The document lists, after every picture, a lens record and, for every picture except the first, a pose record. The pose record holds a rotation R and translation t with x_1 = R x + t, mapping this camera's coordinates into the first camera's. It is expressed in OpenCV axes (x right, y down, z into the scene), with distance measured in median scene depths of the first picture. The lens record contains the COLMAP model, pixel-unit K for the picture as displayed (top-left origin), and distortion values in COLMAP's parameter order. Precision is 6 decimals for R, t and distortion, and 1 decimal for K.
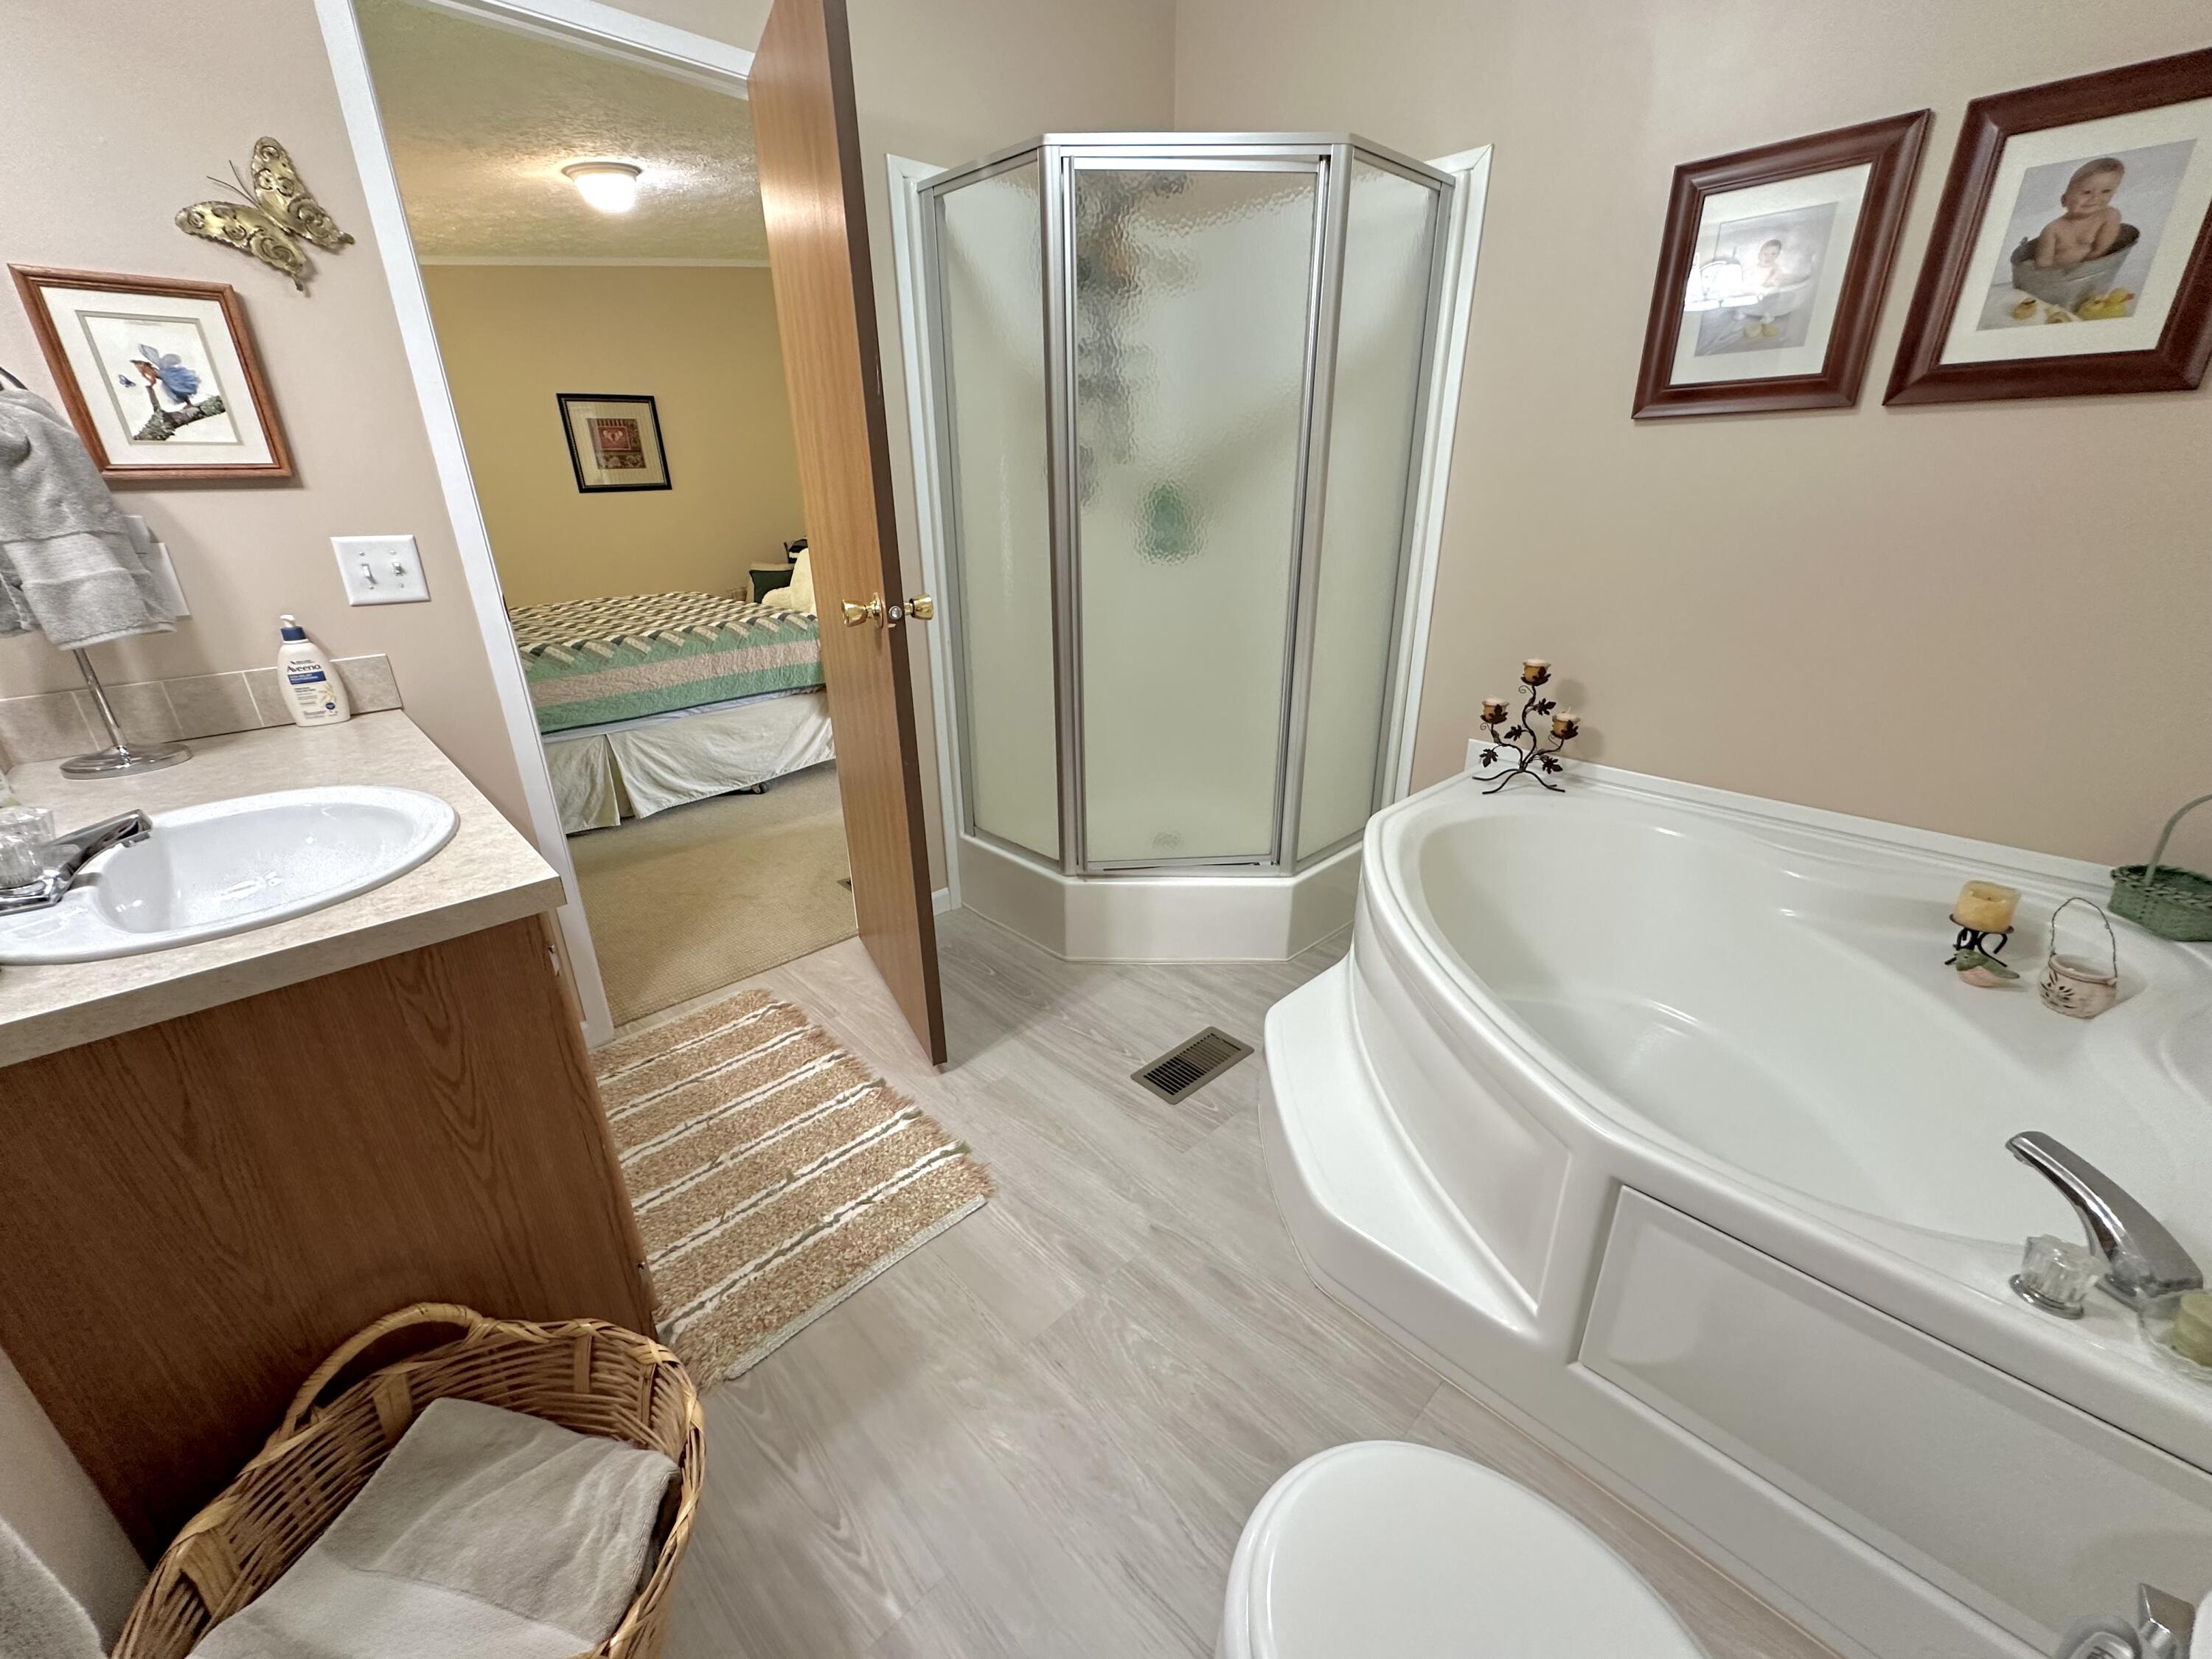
lens RADIAL K [[884.1, 0, 1106.0], [0, 884.1, 829.5], [0, 0, 1]] dist [0.000645, -0.000003]
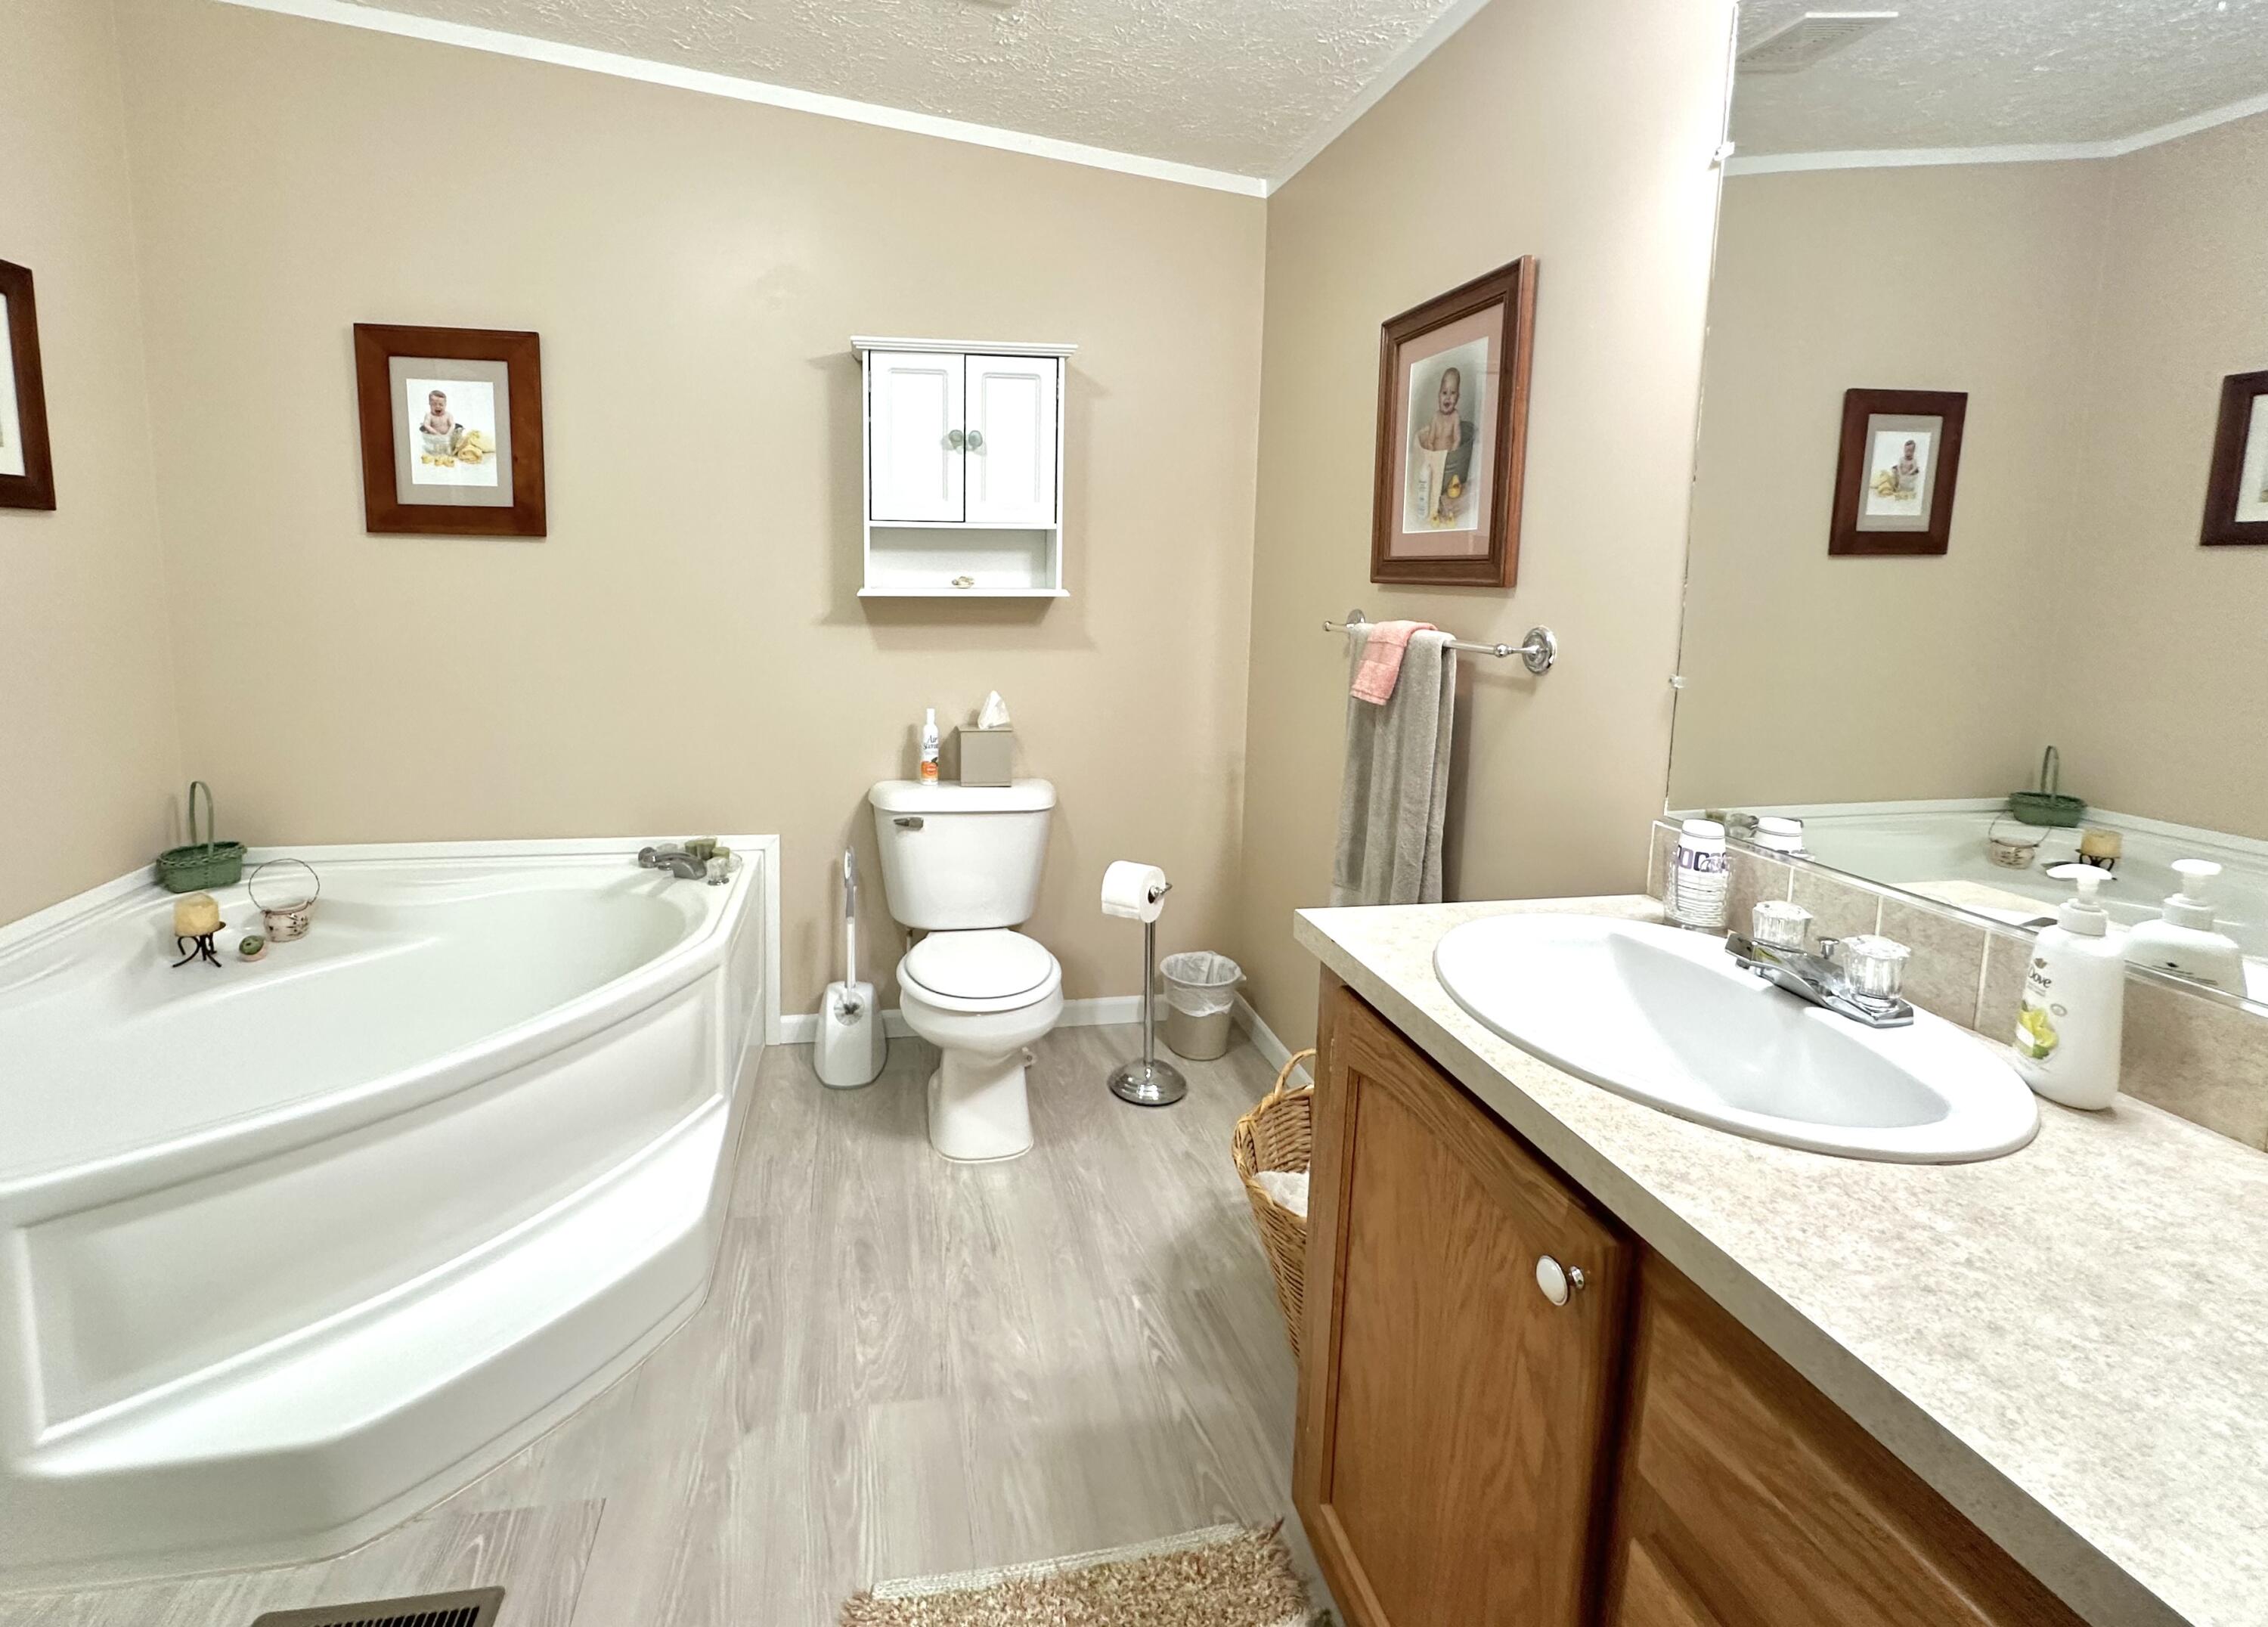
lens RADIAL K [[1407.4, 0, 1134.0], [0, 1407.4, 813.5], [0, 0, 1]] dist [-0.003015, -0.000179]
pose [[-0.887497, -0.089584, 0.452022, -0.922369], [0.154704, 0.866068, 0.475386, -0.693202], [-0.434069, 0.491834, -0.754774, 1.790857]]
